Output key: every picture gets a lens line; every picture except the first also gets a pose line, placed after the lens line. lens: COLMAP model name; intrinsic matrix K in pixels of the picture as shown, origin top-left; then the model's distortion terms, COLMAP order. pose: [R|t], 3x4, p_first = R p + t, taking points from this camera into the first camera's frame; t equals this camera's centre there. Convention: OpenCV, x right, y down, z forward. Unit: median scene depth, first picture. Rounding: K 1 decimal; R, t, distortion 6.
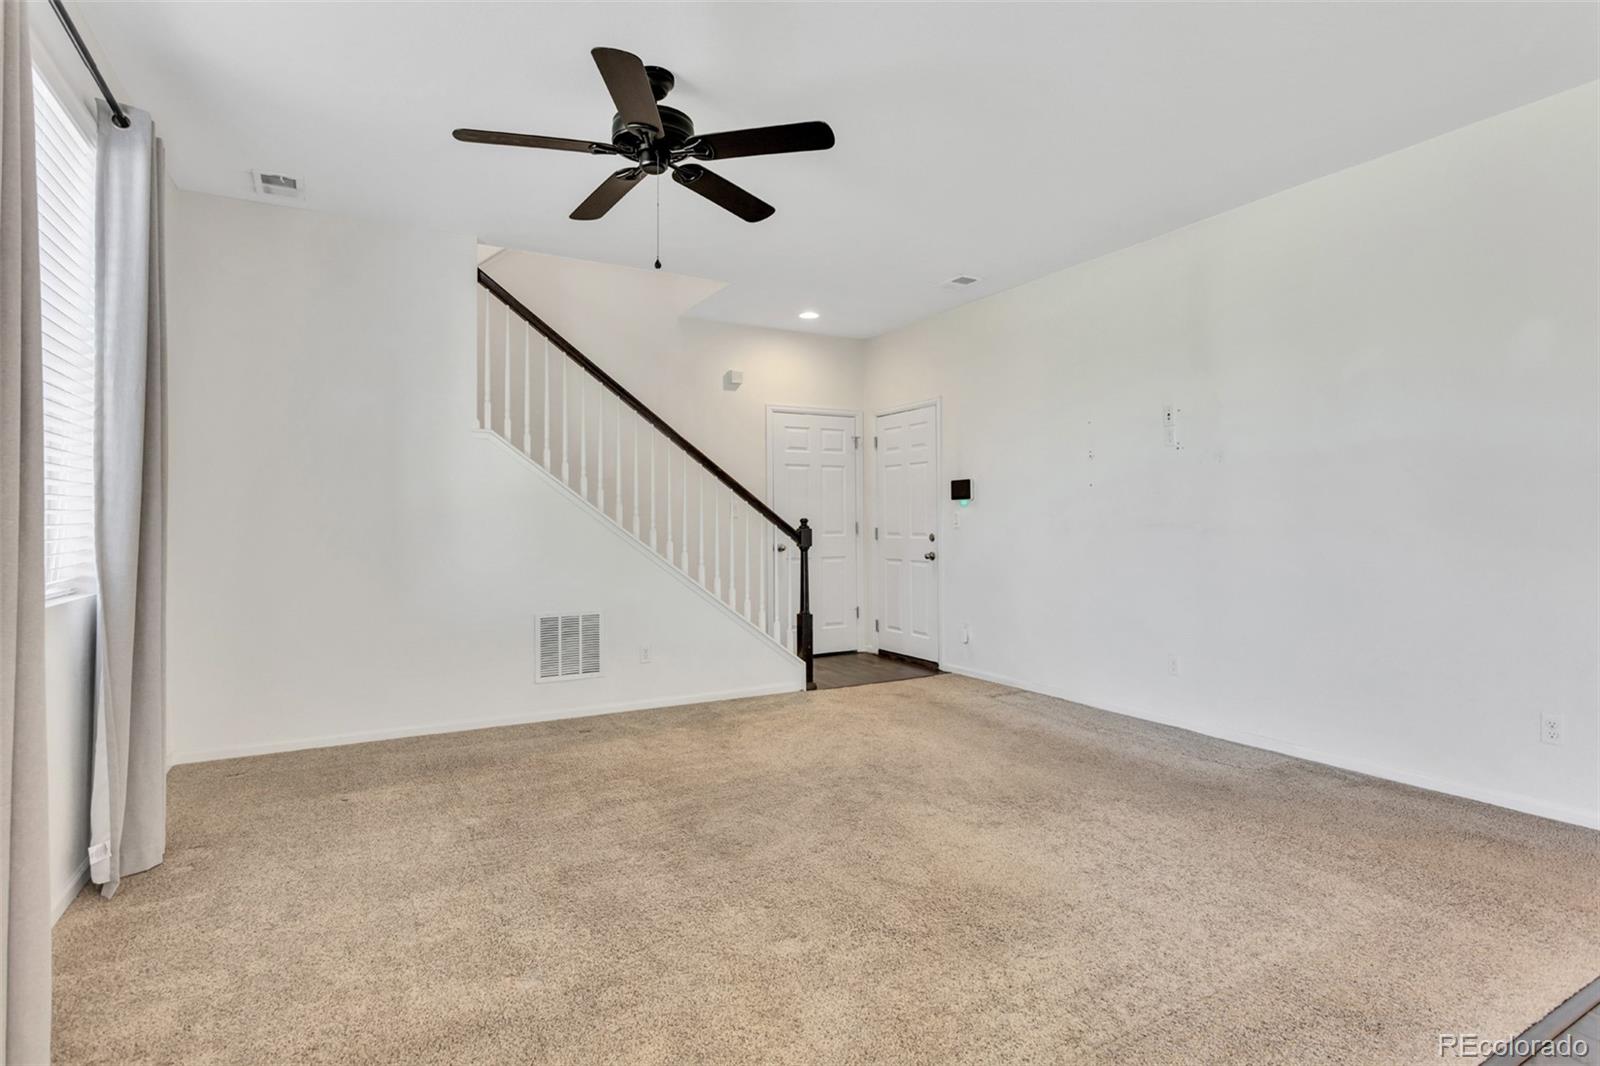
lens RADIAL K [[808.5, 0, 793.5], [0, 808.5, 529.2], [0, 0, 1]] dist [-0.004276, -0.000358]
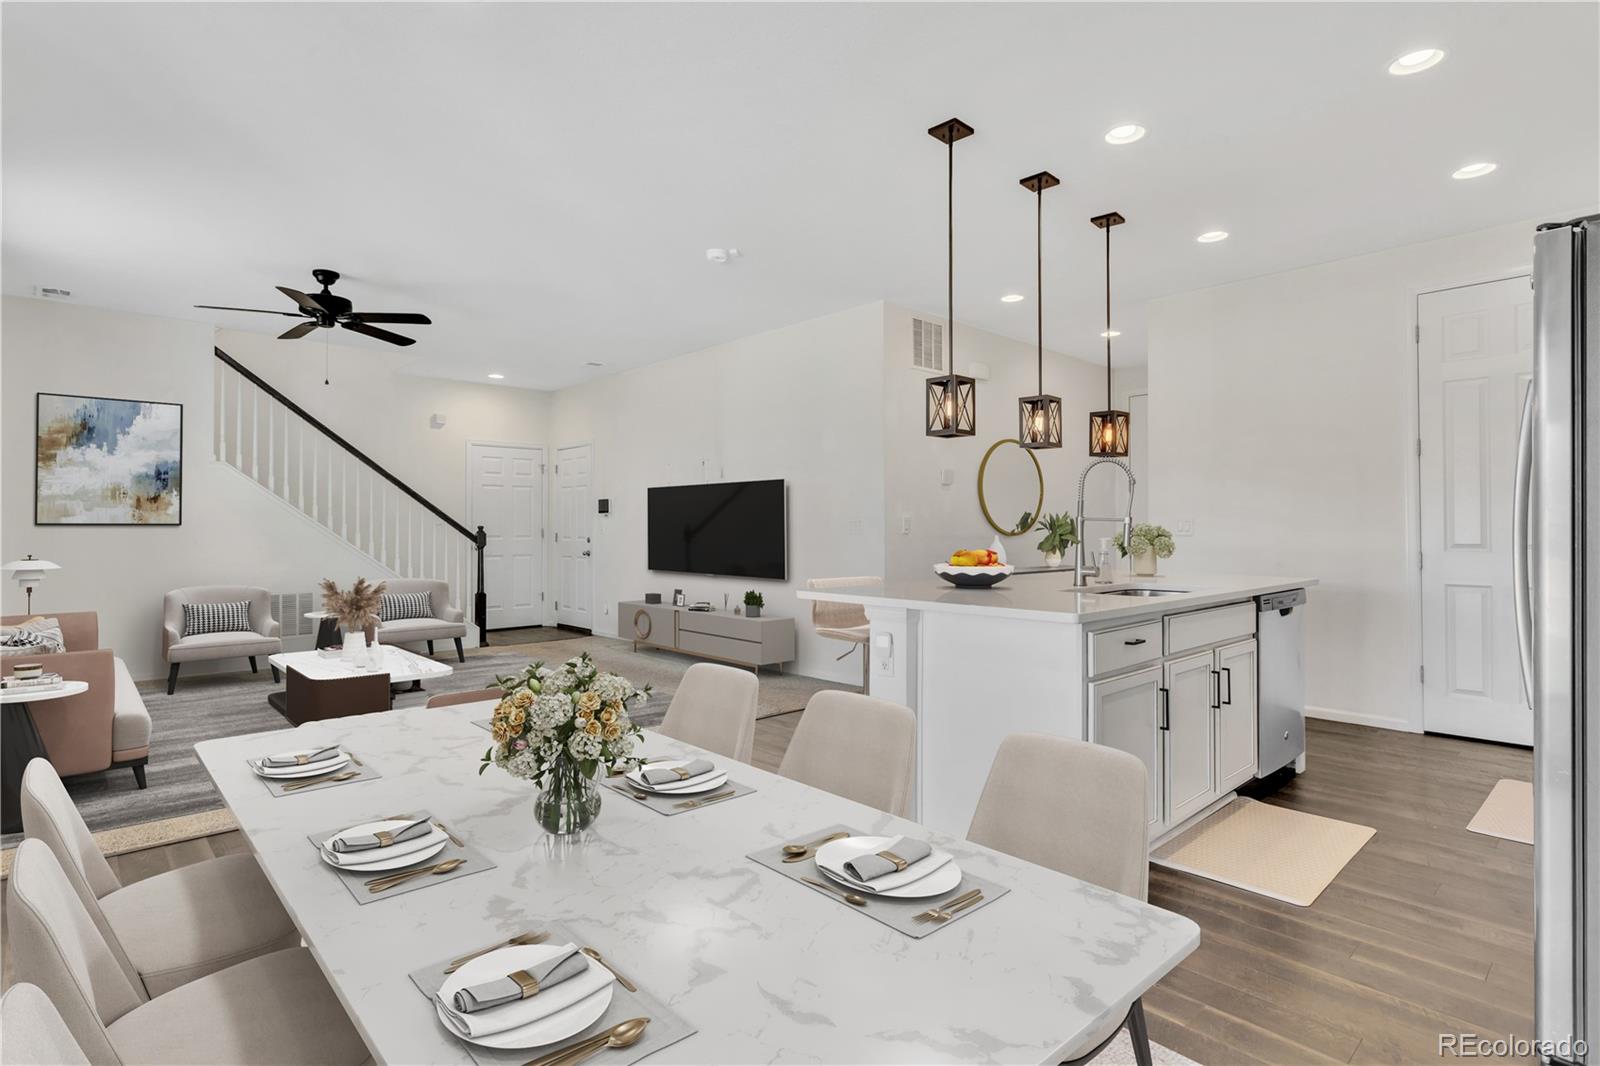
lens RADIAL K [[800.3, 0, 800.0], [0, 800.3, 533.0], [0, 0, 1]] dist [-0.005141, 0.000580]
pose [[0.968022, 0.003532, 0.250840, 0.203163], [-0.003235, 0.999993, -0.001599, -0.001023], [-0.250844, 0.000737, 0.968027, -0.491948]]
